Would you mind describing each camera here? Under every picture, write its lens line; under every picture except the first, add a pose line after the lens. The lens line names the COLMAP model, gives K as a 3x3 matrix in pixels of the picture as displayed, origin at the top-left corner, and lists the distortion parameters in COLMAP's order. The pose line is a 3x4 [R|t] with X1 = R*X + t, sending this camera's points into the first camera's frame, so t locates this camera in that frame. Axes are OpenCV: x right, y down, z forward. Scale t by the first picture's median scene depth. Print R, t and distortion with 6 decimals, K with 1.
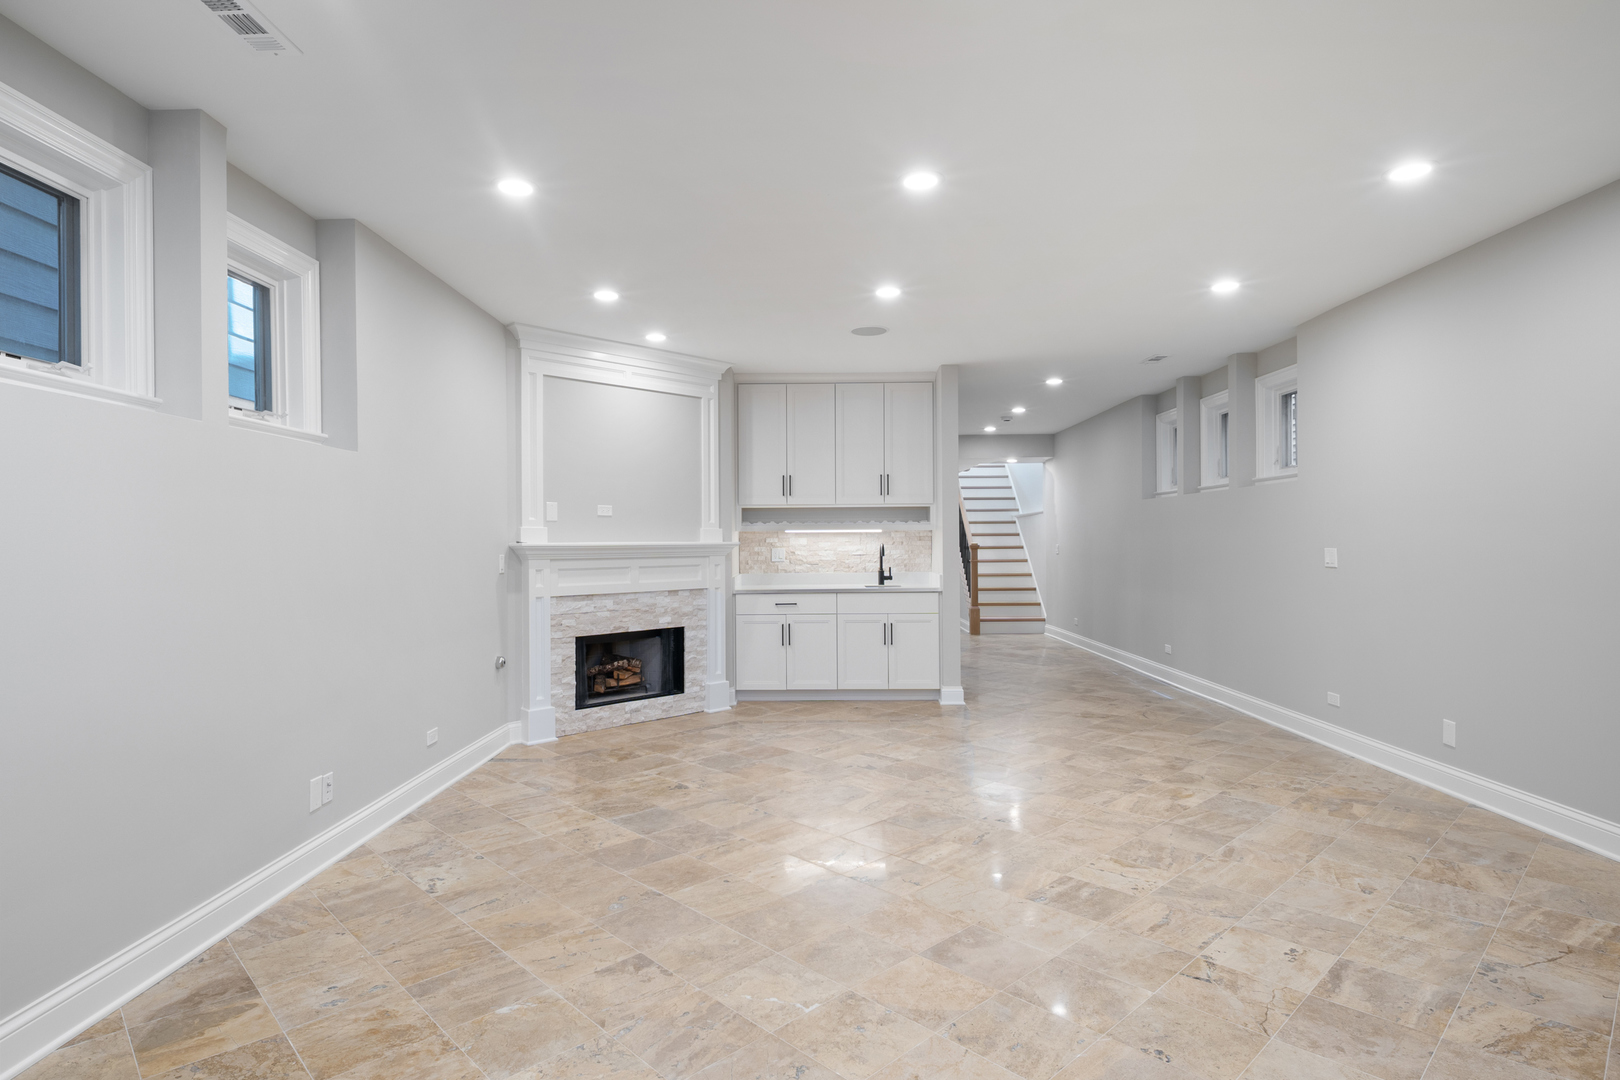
lens RADIAL K [[849.8, 0, 792.7], [0, 849.8, 540.3], [0, 0, 1]] dist [0.025979, -0.022120]
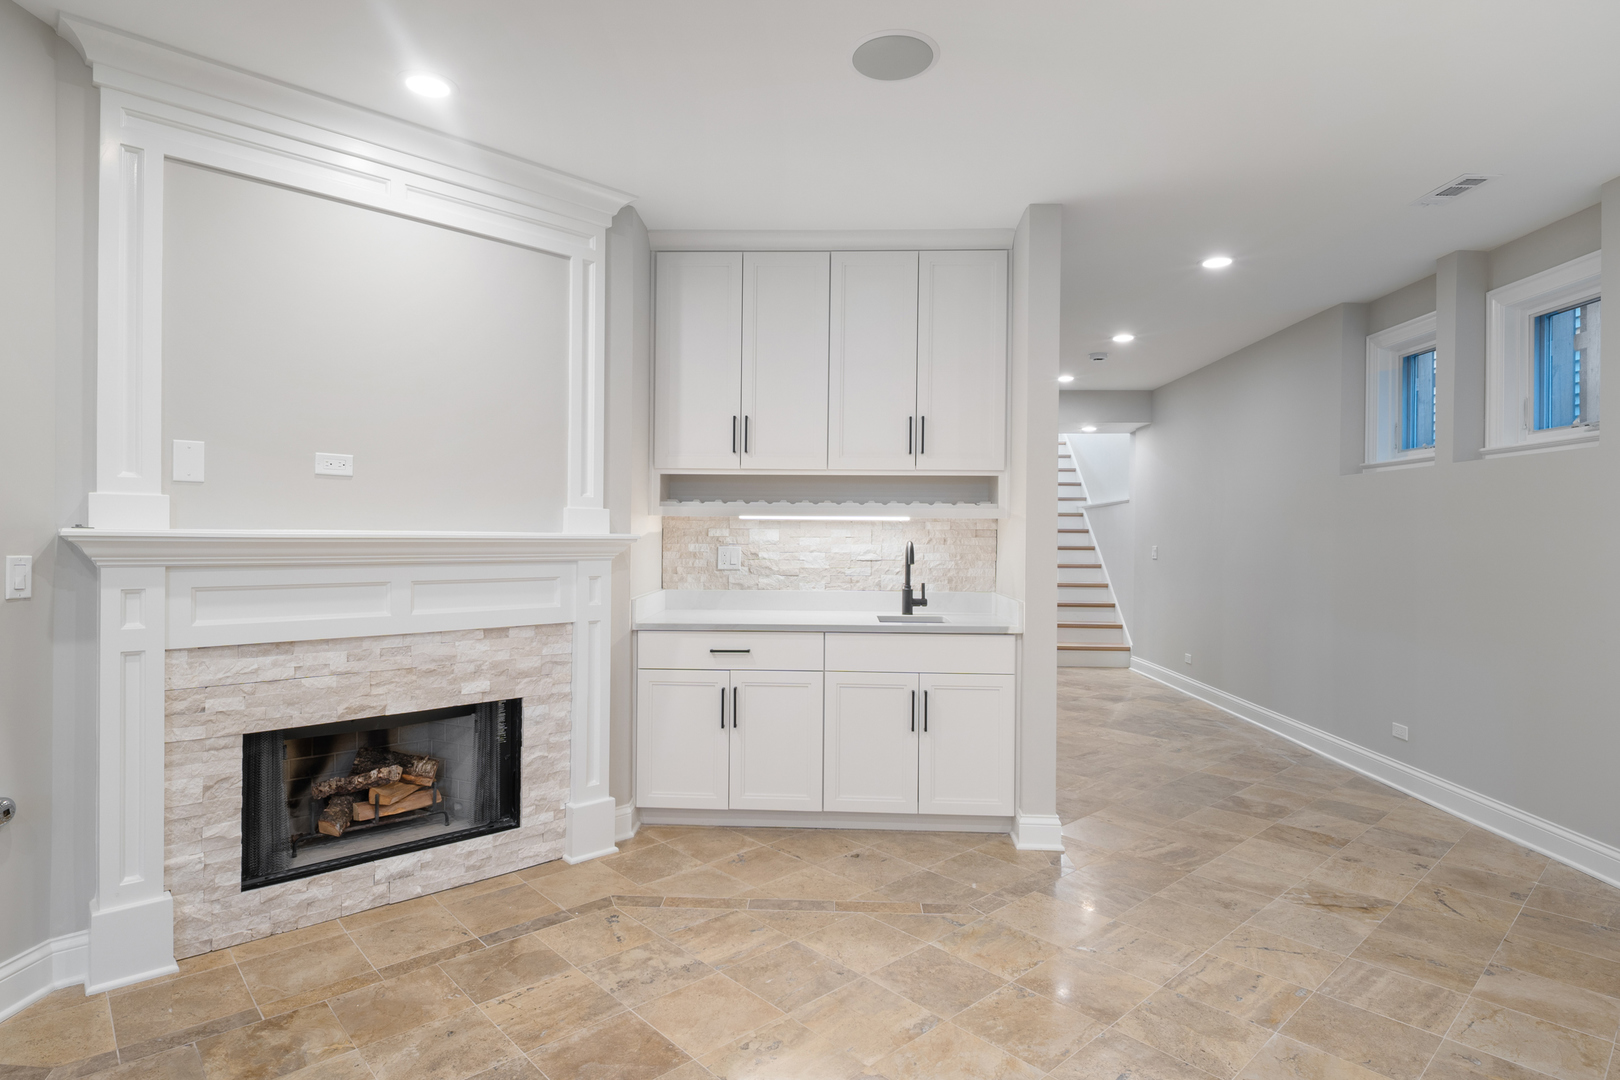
lens RADIAL K [[849.8, 0, 792.7], [0, 849.8, 540.3], [0, 0, 1]] dist [0.025979, -0.022120]
pose [[0.999554, 0.016516, -0.024892, 0.048478], [-0.016343, 0.999841, 0.007129, 0.000324], [0.025006, -0.006719, 0.999665, 0.507278]]
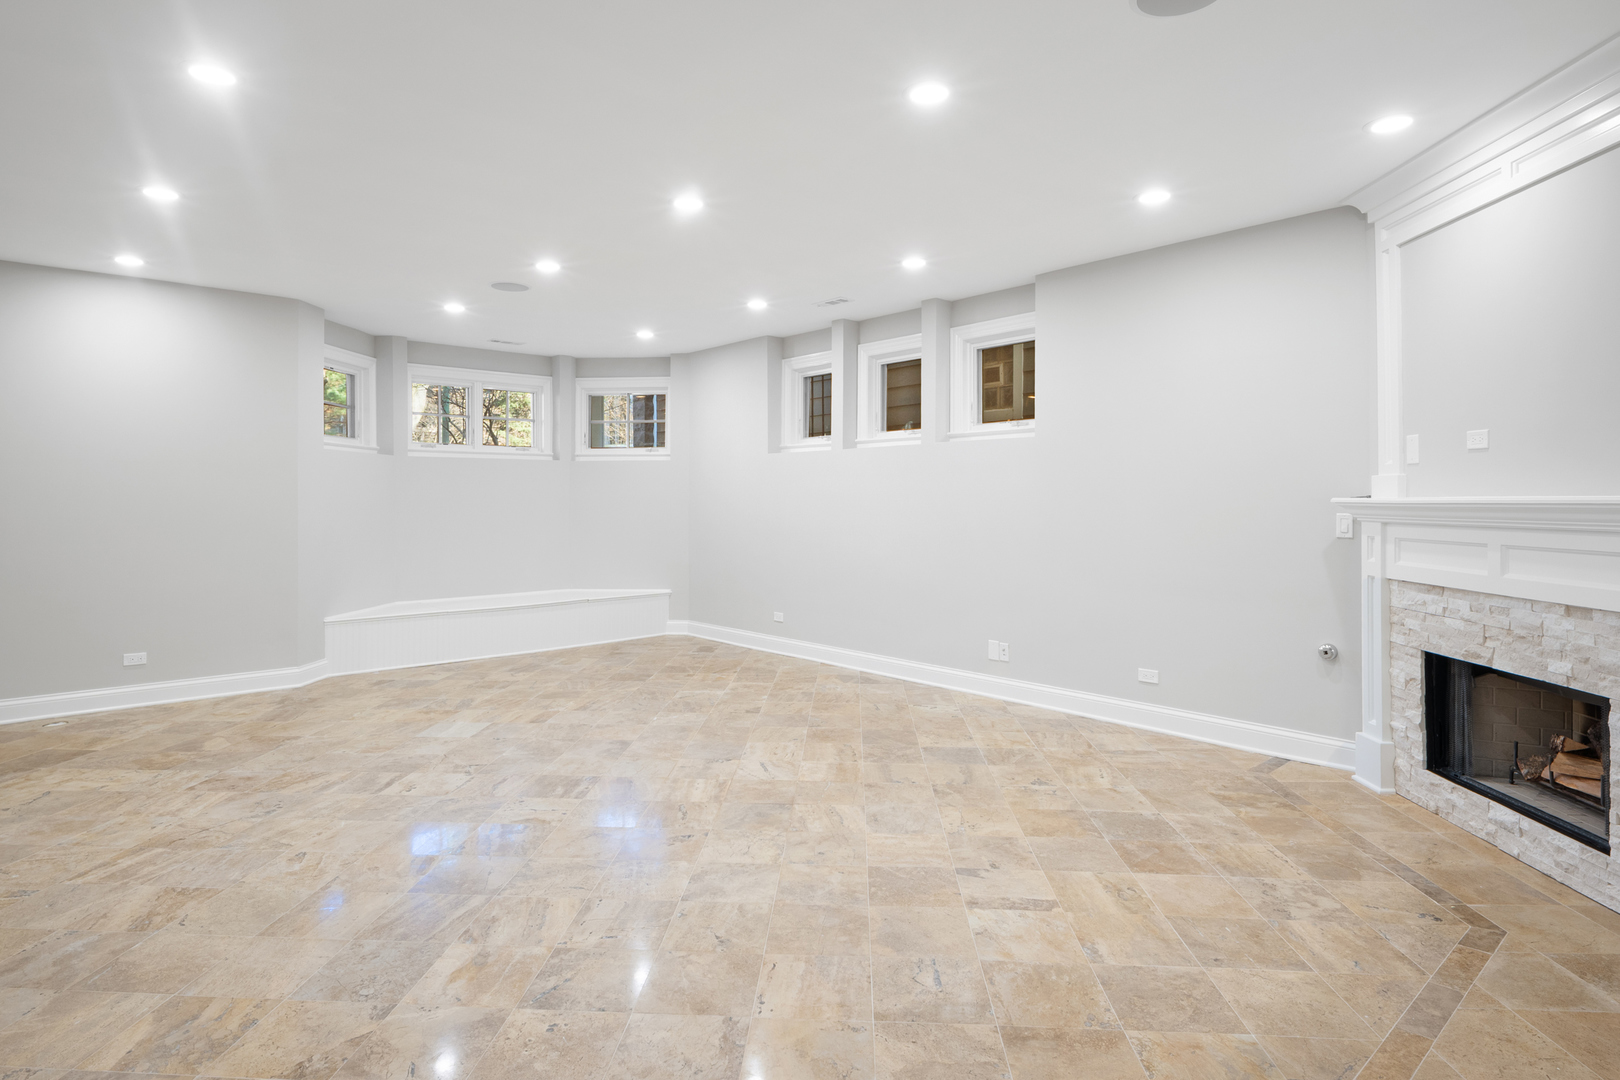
lens RADIAL K [[865.6, 0, 801.4], [0, 865.6, 508.5], [0, 0, 1]] dist [0.004885, -0.001001]
pose [[-0.729272, 0.015221, -0.684054, 0.466872], [0.010299, 0.999883, 0.011268, -0.000789], [0.684146, 0.001172, -0.729344, 1.072304]]
